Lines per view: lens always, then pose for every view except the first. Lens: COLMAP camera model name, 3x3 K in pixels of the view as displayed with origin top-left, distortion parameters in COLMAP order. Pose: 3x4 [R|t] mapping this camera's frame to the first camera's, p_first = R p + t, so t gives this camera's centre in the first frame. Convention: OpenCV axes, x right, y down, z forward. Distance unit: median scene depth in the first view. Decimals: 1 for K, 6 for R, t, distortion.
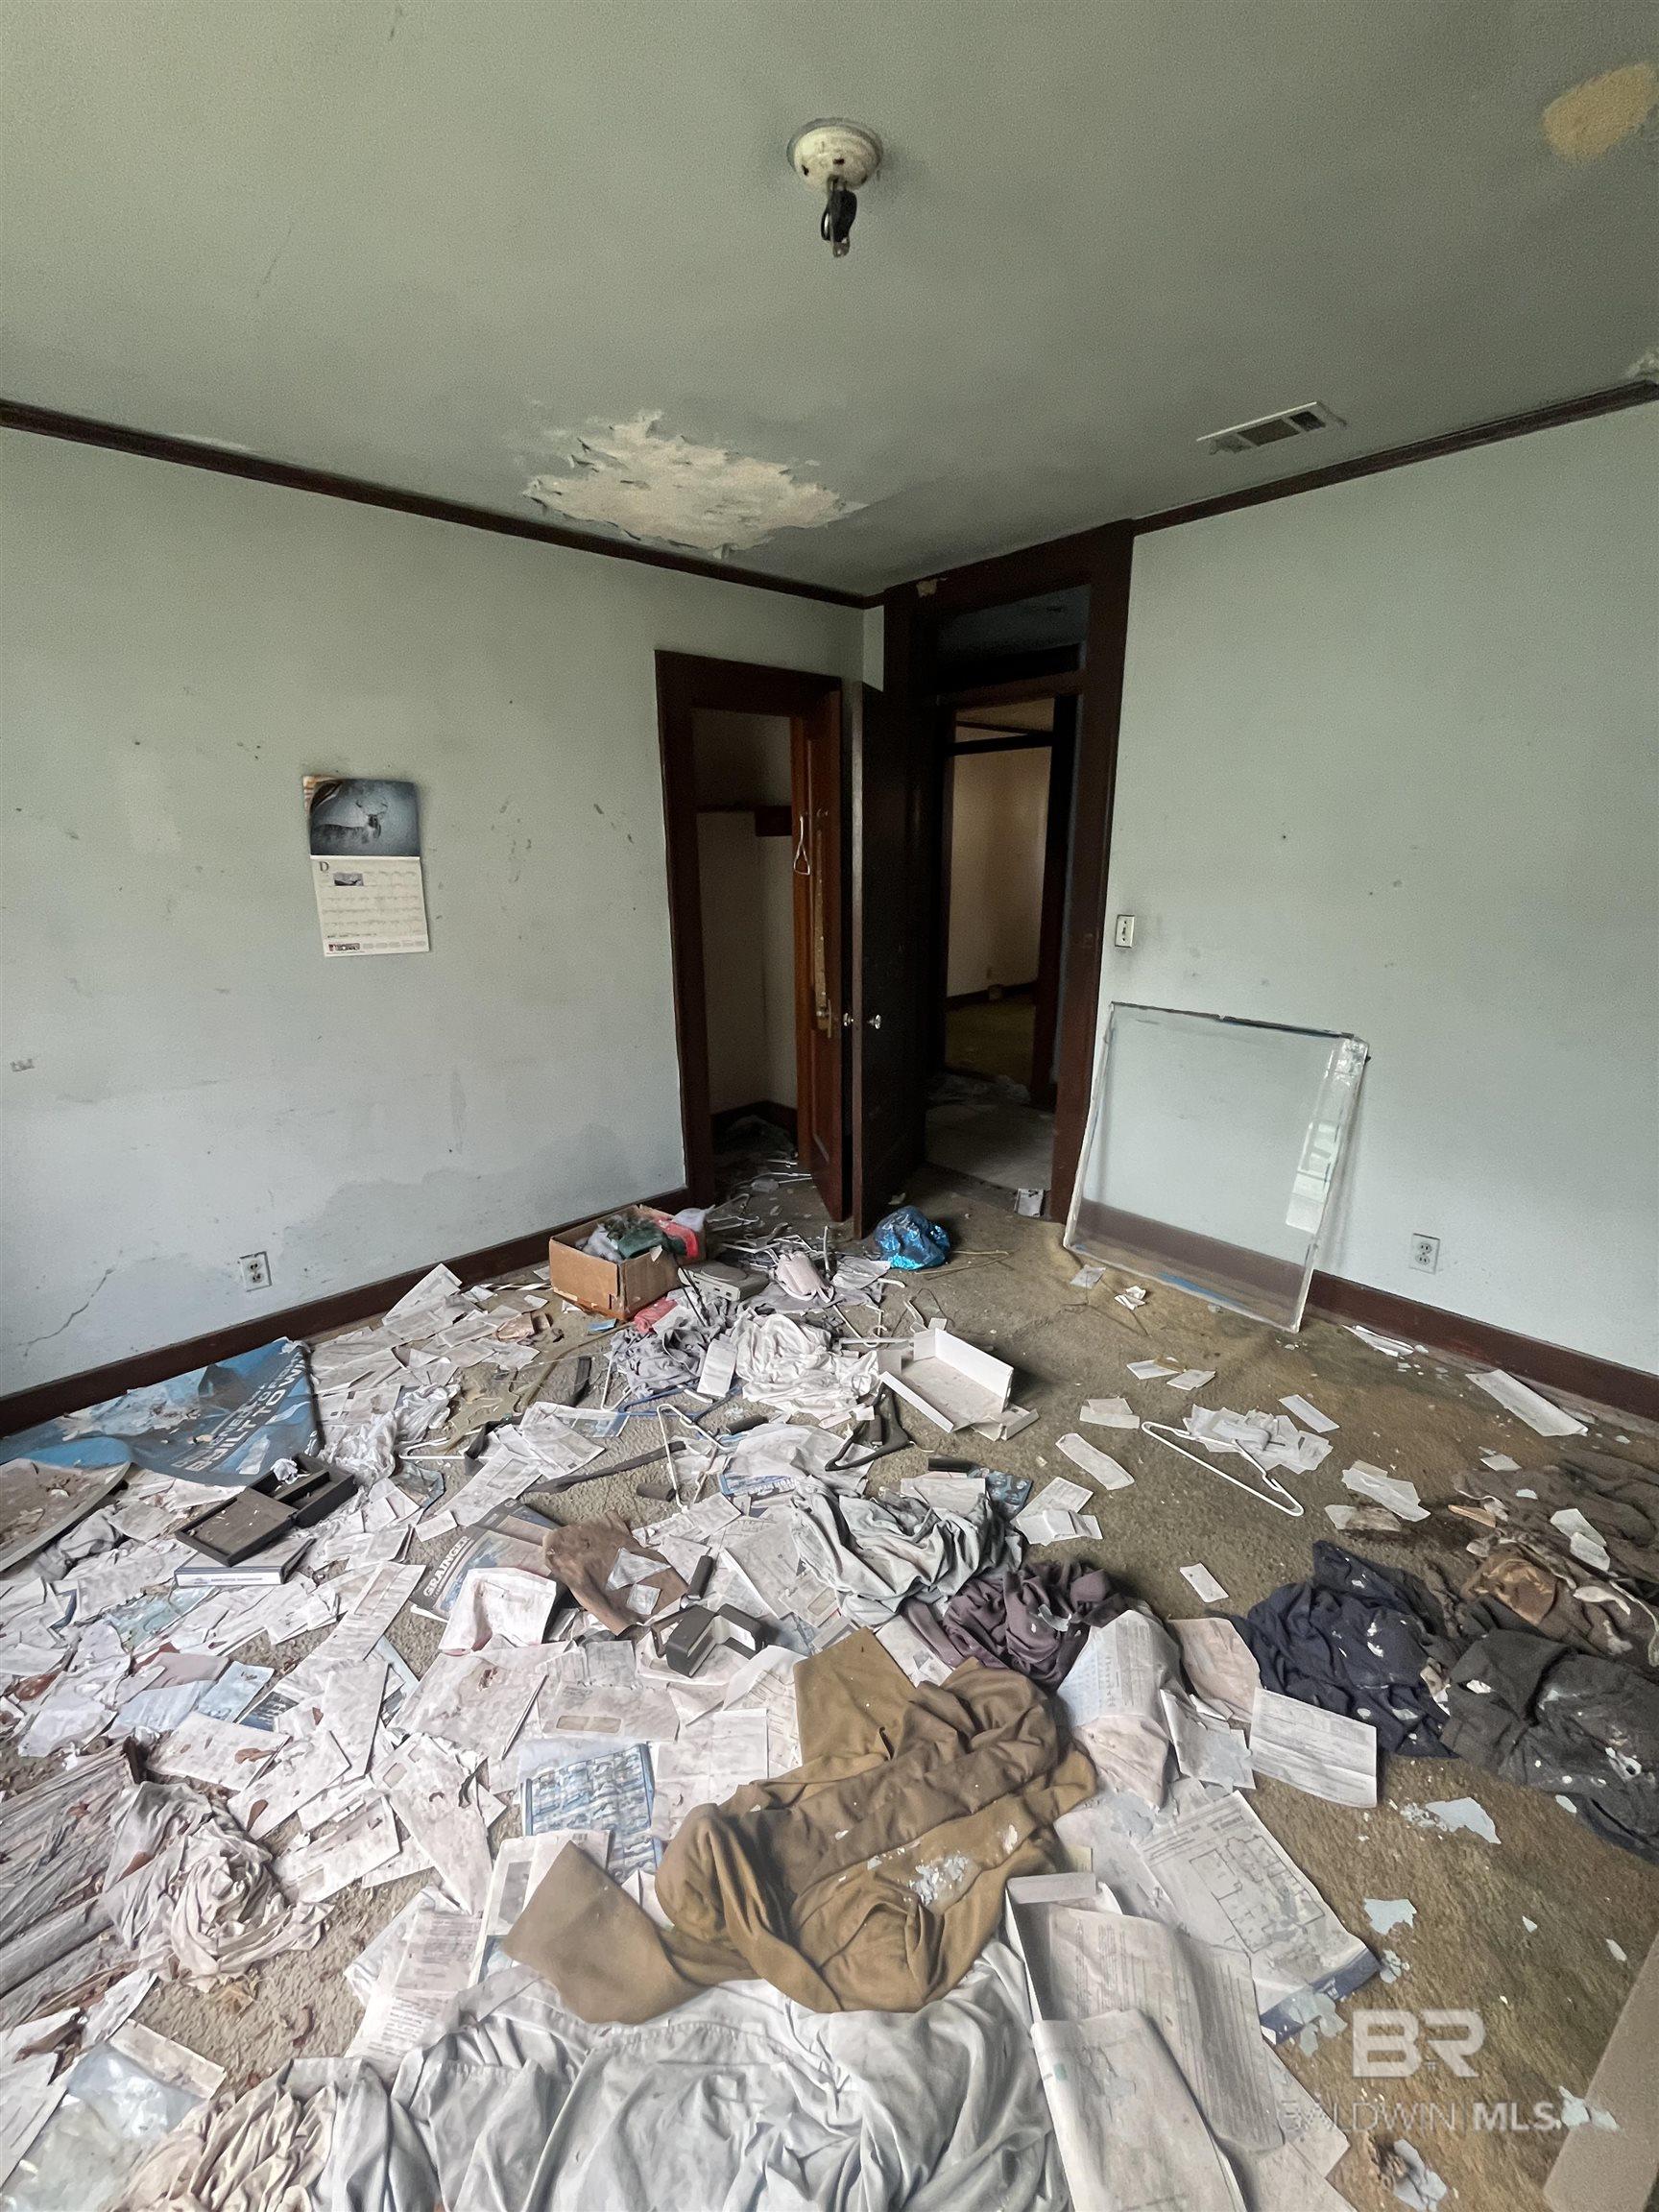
lens RADIAL K [[896.3, 0, 828.8], [0, 896.3, 1110.8], [0, 0, 1]] dist [0.000323, -0.002525]
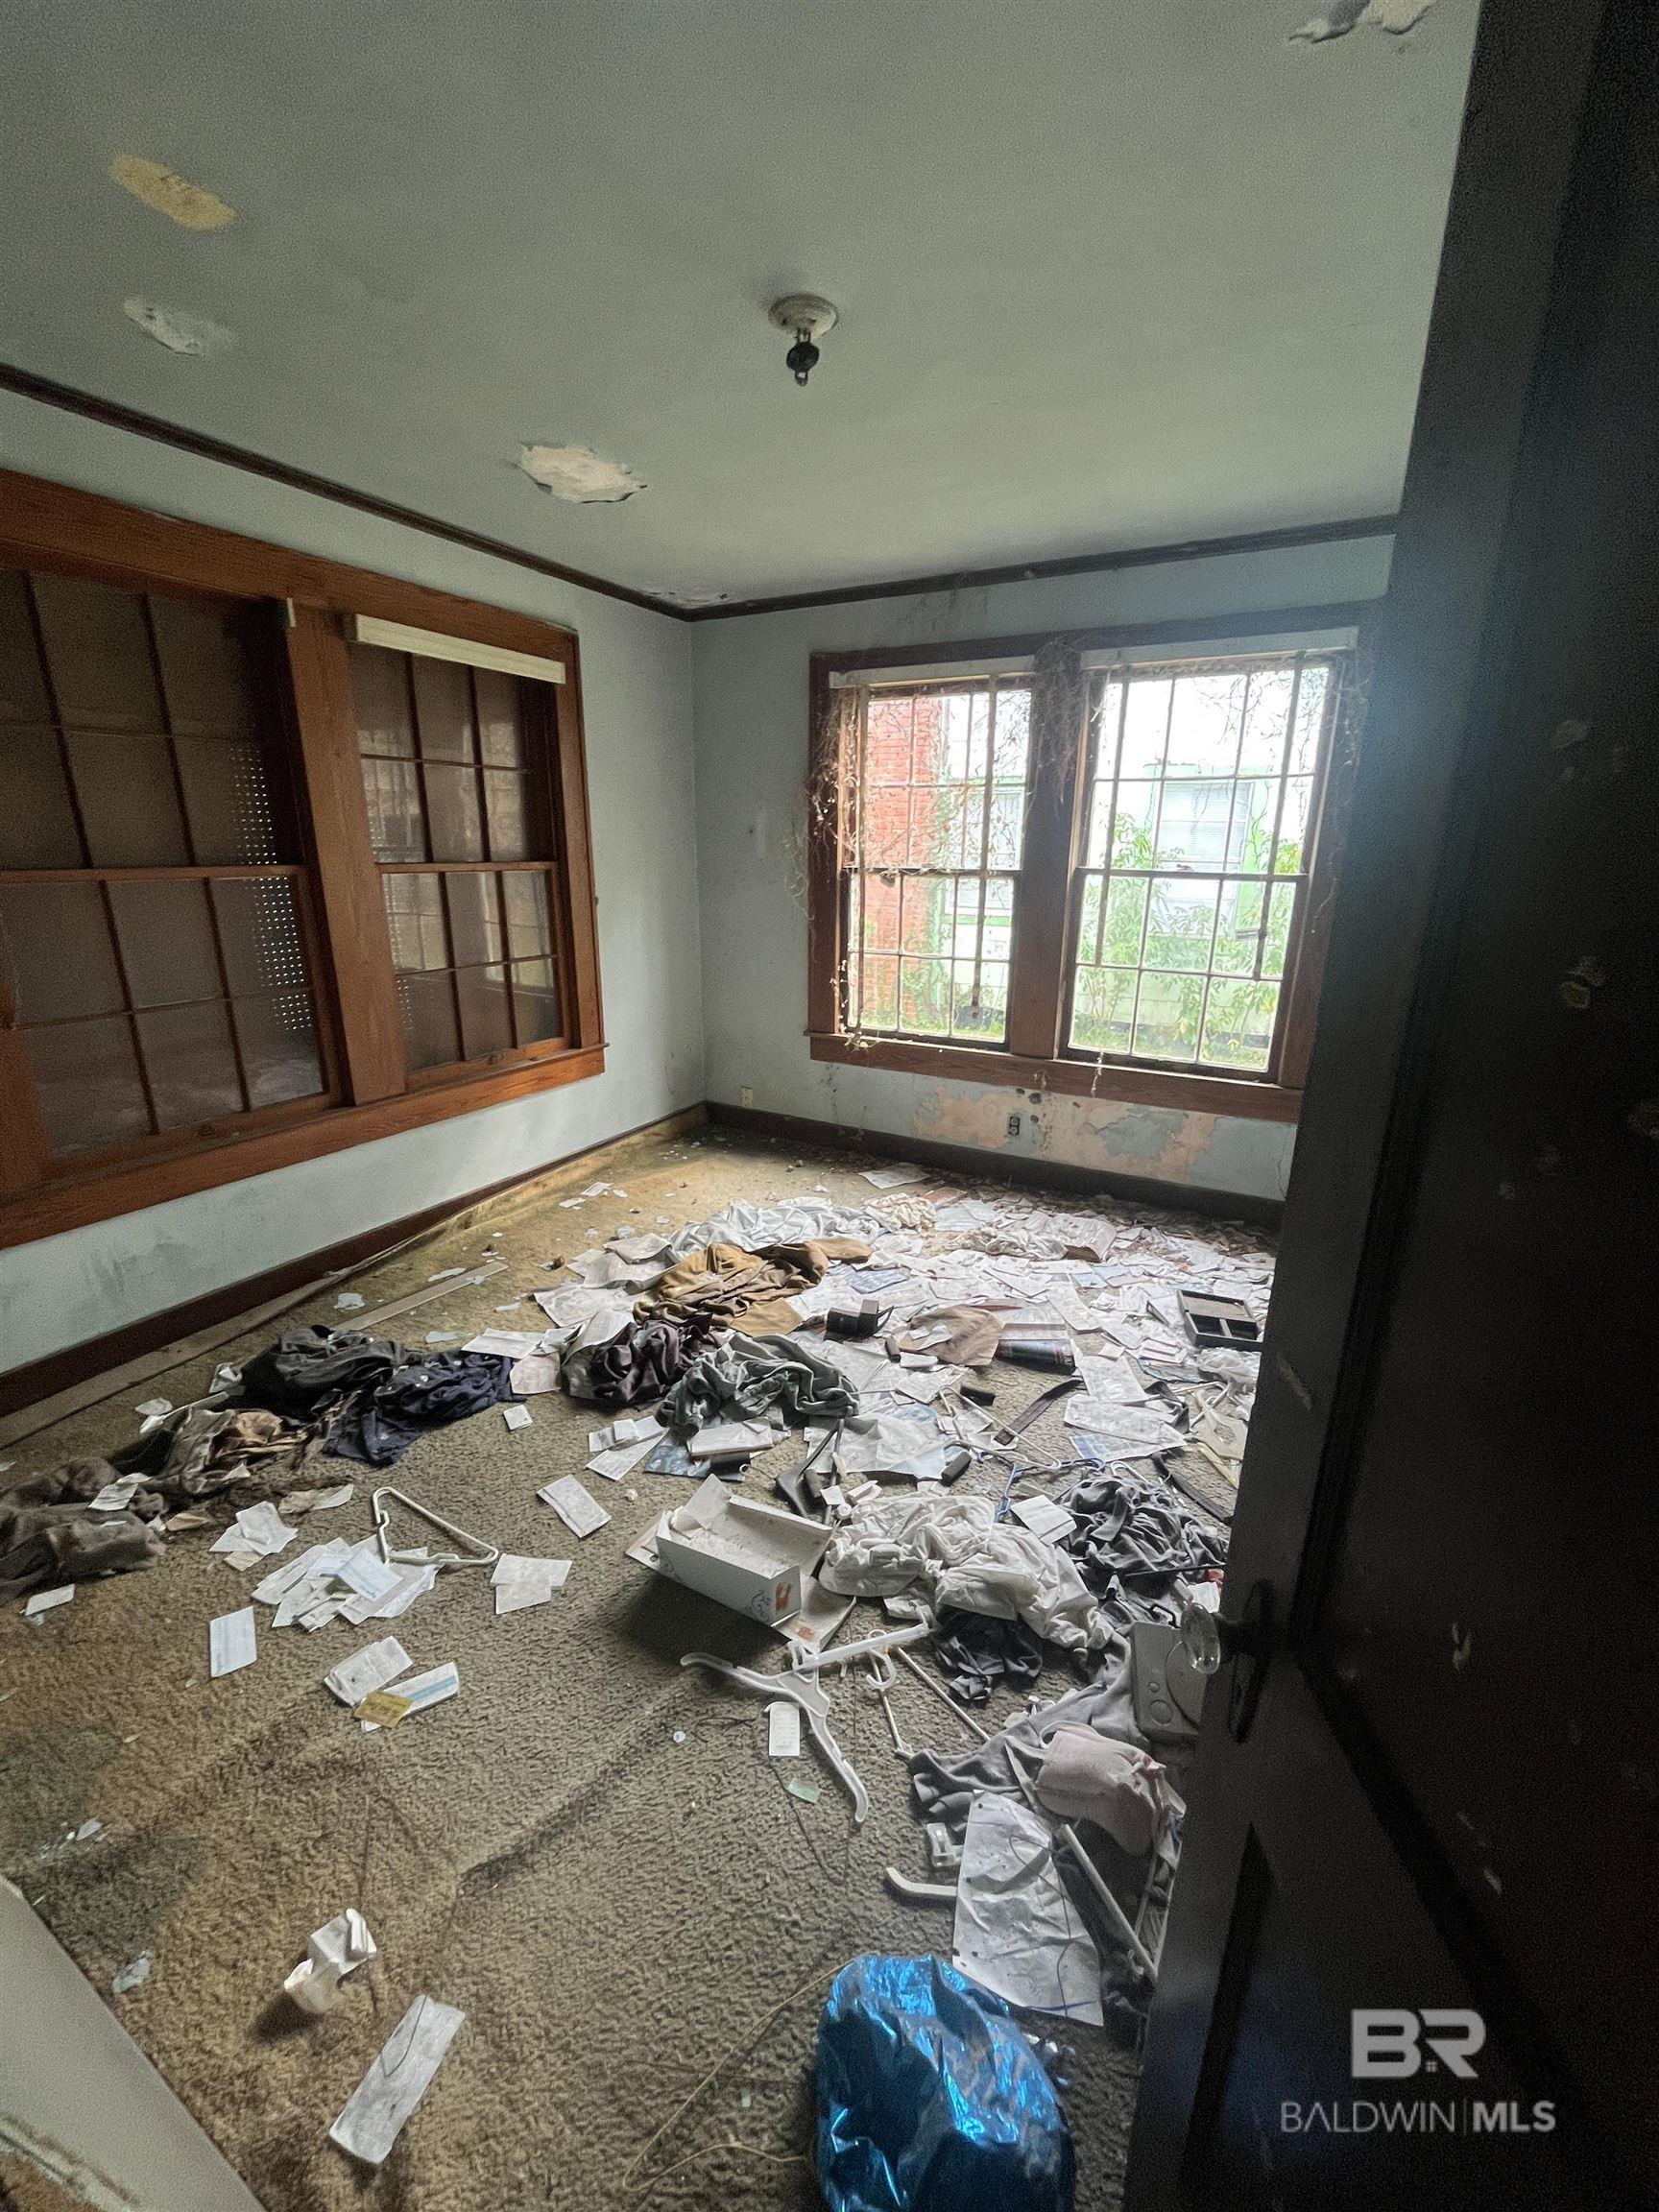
lens RADIAL K [[896.3, 0, 827.1], [0, 896.3, 1109.5], [0, 0, 1]] dist [0.000323, -0.002525]
pose [[-0.949921, 0.094271, -0.297932, 0.294518], [-0.088421, 0.833361, 0.545611, -0.480681], [0.299720, 0.544631, -0.783291, 1.632594]]
